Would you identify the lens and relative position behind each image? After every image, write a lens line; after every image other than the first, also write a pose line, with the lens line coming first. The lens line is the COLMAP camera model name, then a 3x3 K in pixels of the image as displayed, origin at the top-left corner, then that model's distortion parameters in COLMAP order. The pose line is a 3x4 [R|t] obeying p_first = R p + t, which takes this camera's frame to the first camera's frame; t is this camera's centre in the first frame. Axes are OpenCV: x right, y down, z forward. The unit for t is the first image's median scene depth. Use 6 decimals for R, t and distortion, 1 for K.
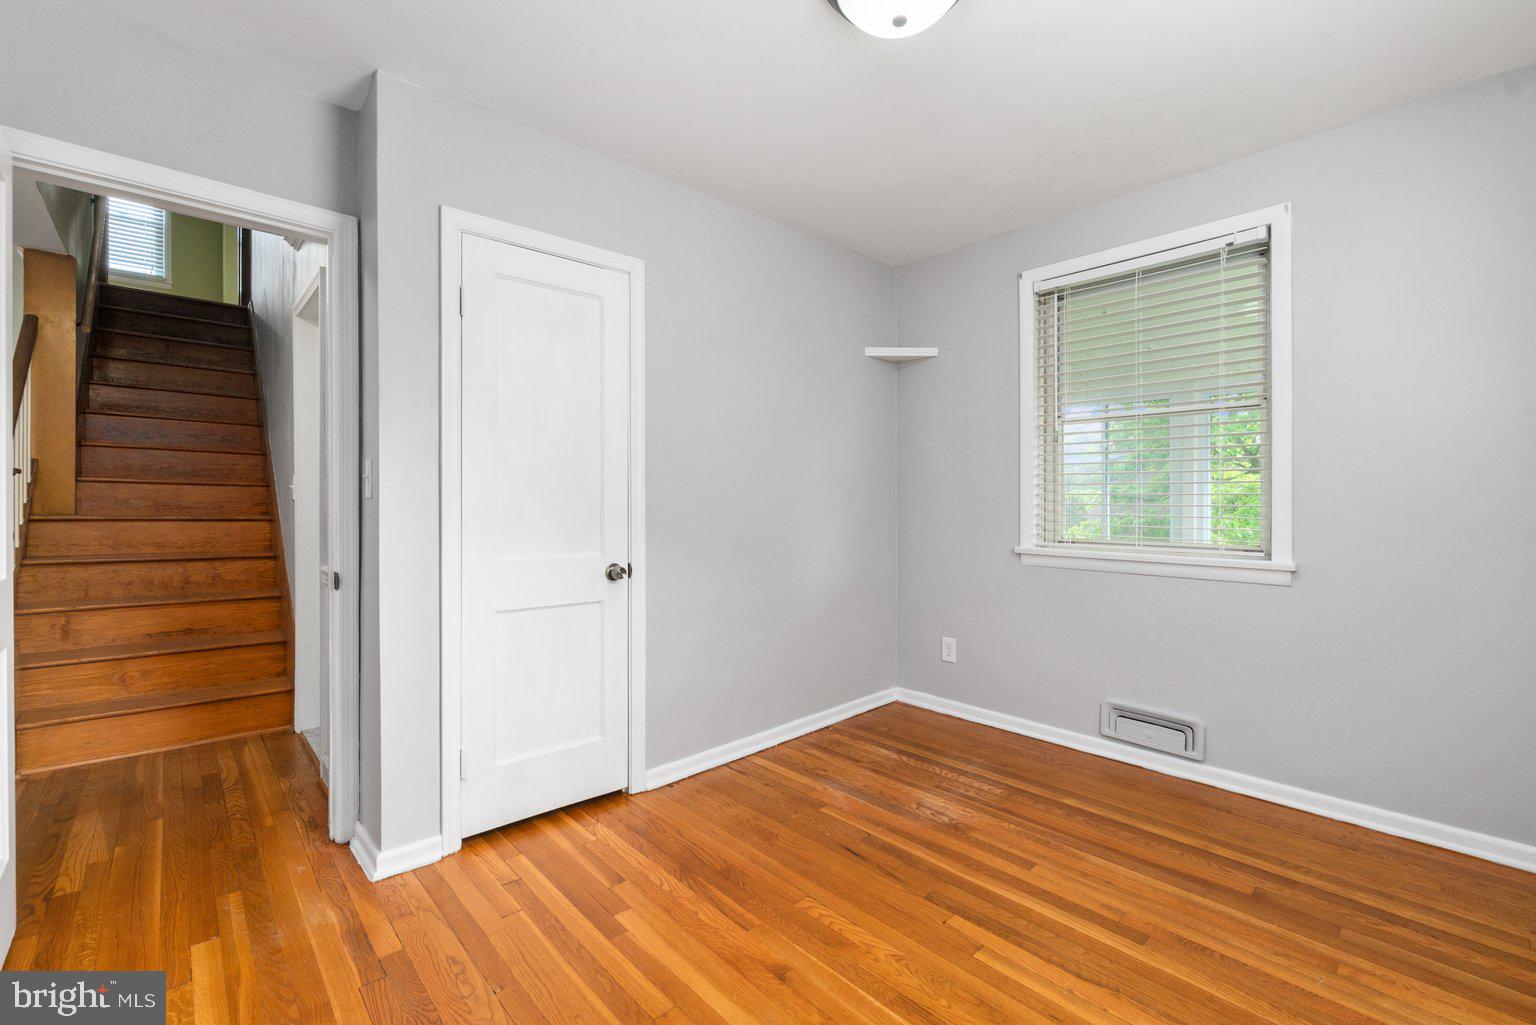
lens RADIAL K [[668.7, 0, 770.0], [0, 668.7, 511.6], [0, 0, 1]] dist [0.001517, -0.000275]
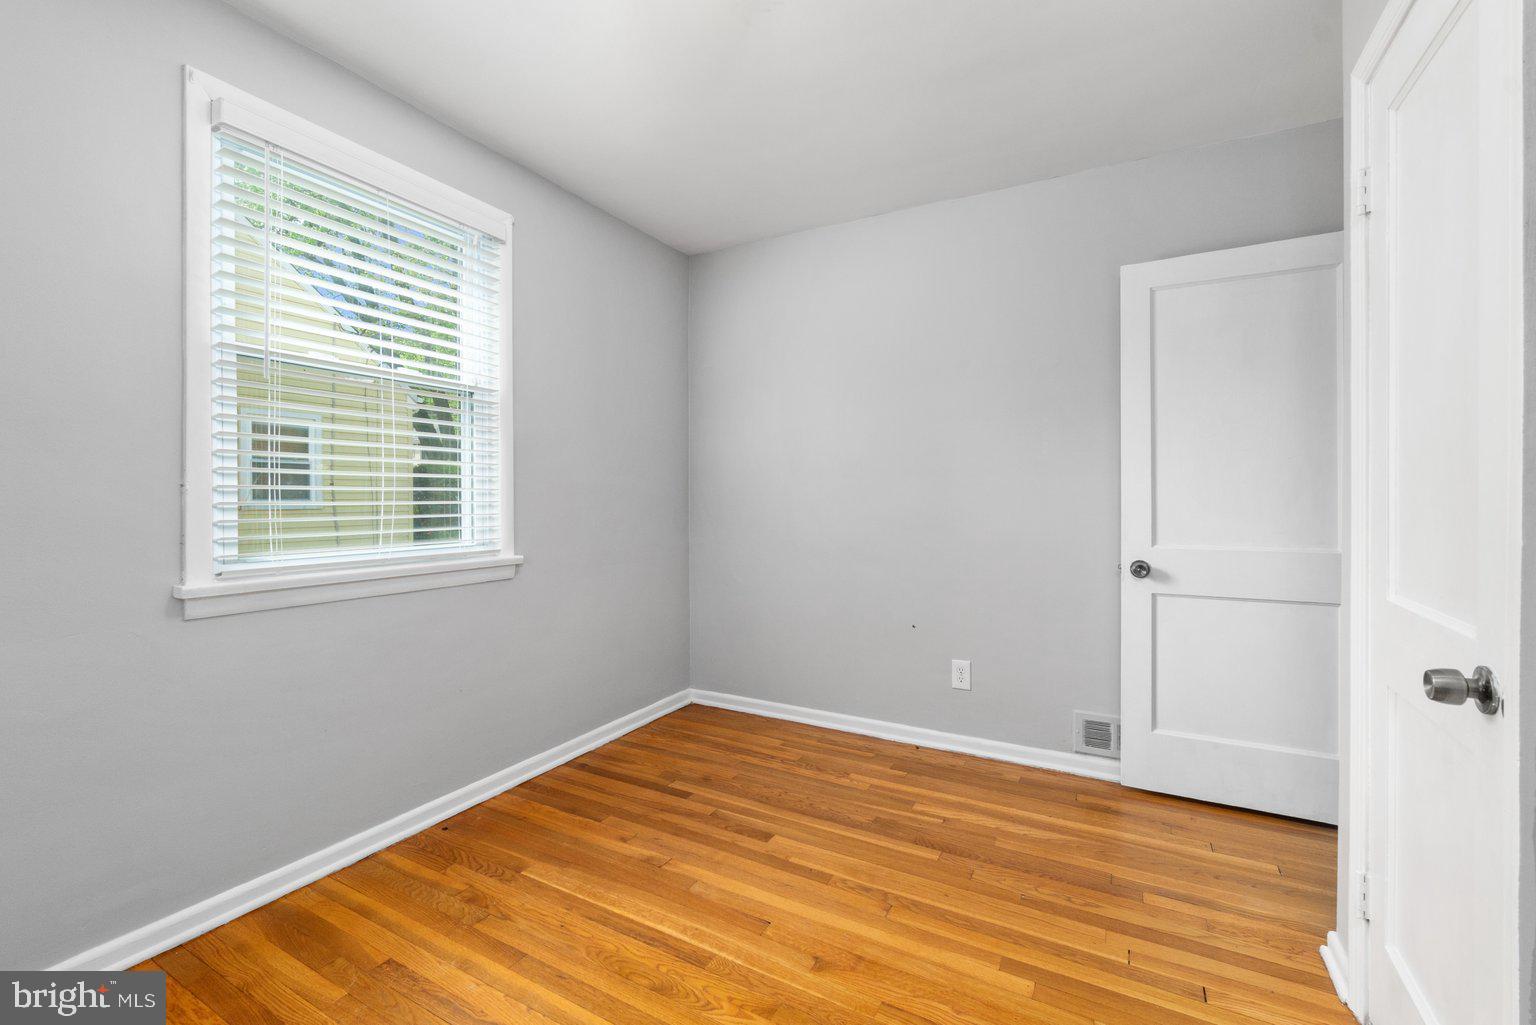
lens RADIAL K [[668.7, 0, 760.8], [0, 668.7, 498.3], [0, 0, 1]] dist [0.001517, -0.000275]
pose [[-0.950327, 0.000333, -0.311253, 0.404029], [-0.003433, 0.999927, 0.011552, -0.026713], [0.311234, 0.012047, -0.950257, 1.869450]]
